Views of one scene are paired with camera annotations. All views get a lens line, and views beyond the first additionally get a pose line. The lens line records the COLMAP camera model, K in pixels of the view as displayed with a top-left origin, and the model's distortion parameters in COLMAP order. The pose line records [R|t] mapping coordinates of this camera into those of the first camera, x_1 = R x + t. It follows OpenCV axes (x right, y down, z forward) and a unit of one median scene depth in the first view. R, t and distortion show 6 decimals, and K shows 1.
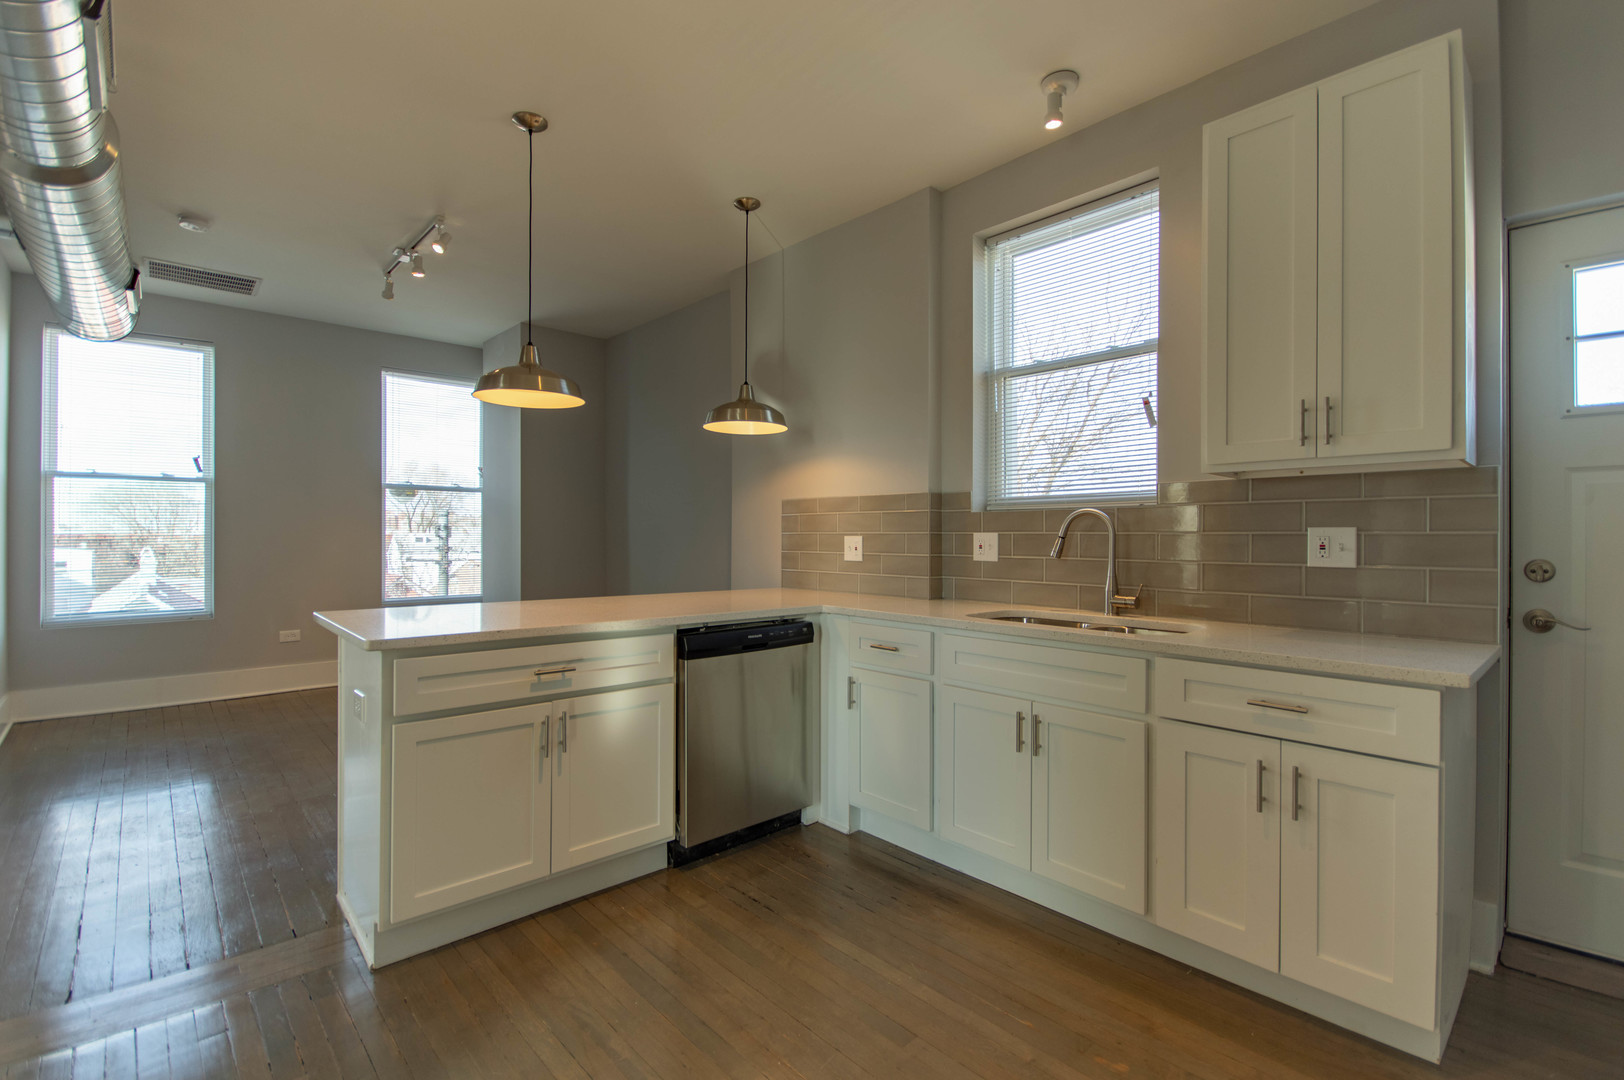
lens RADIAL K [[732.9, 0, 819.0], [0, 732.9, 533.2], [0, 0, 1]] dist [0.002873, 0.000504]
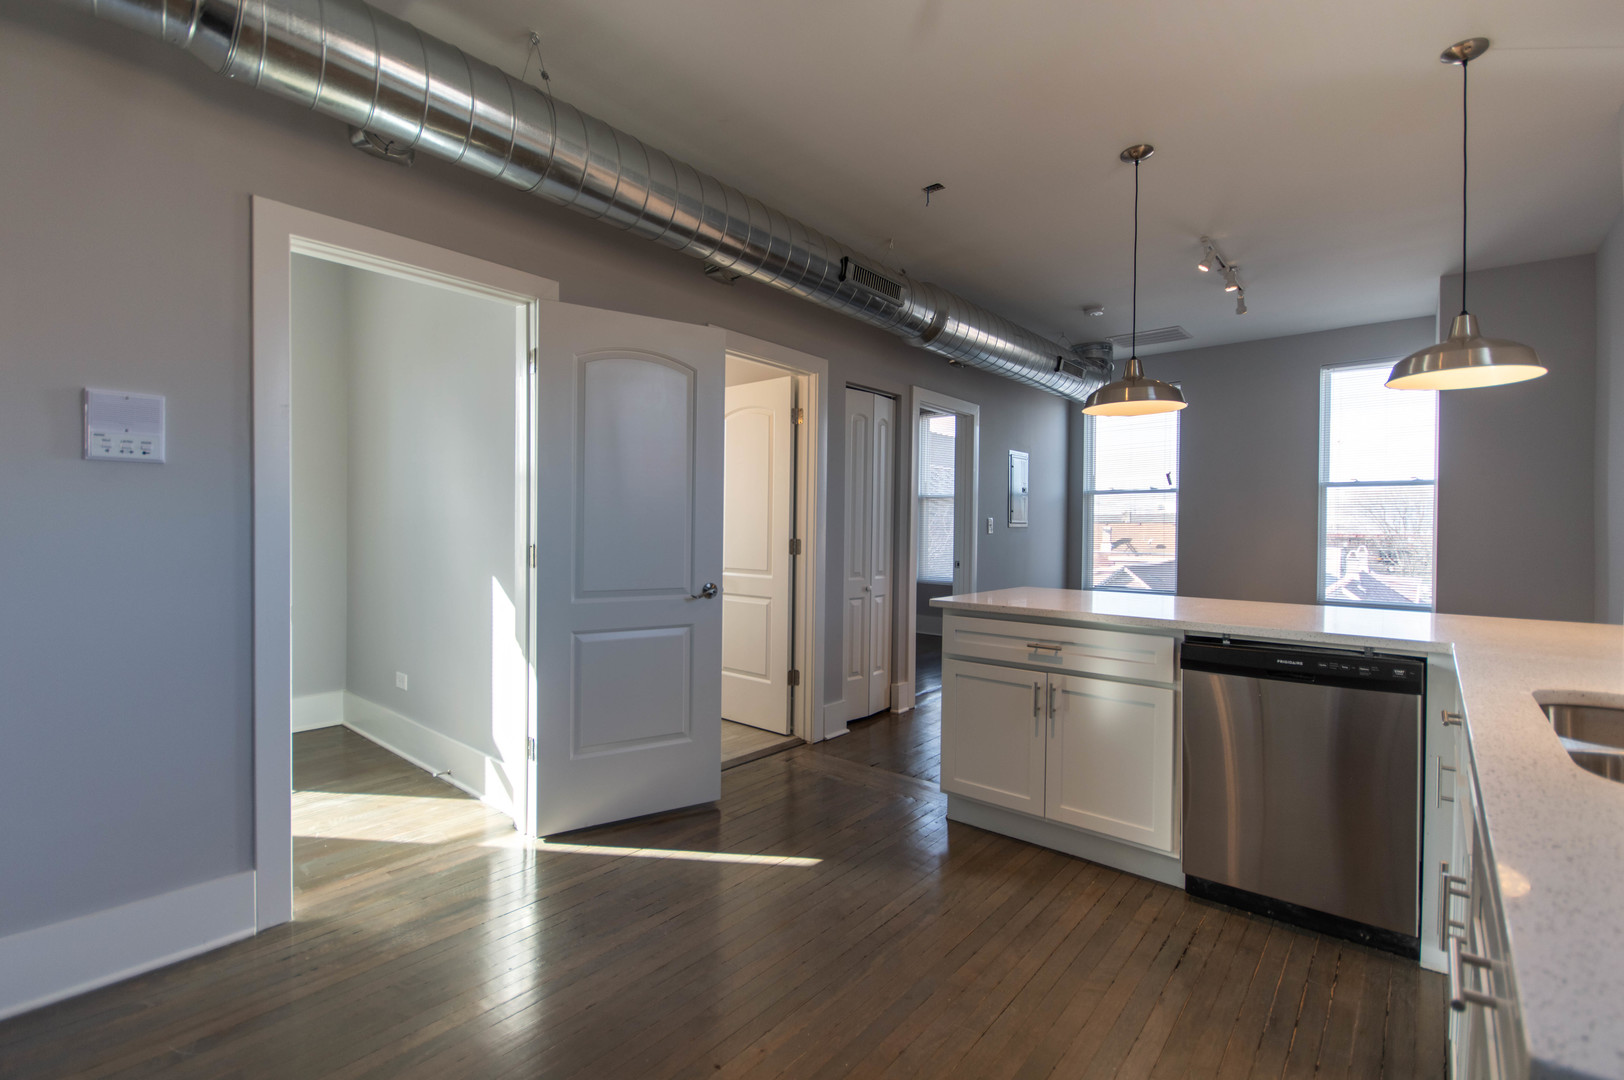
lens RADIAL K [[732.9, 0, 819.0], [0, 732.9, 537.8], [0, 0, 1]] dist [0.002873, 0.000504]
pose [[0.125676, 0.010348, -0.992017, 0.639200], [-0.006470, 0.999933, 0.009611, 0.002008], [0.992050, 0.005211, 0.125734, 0.406225]]
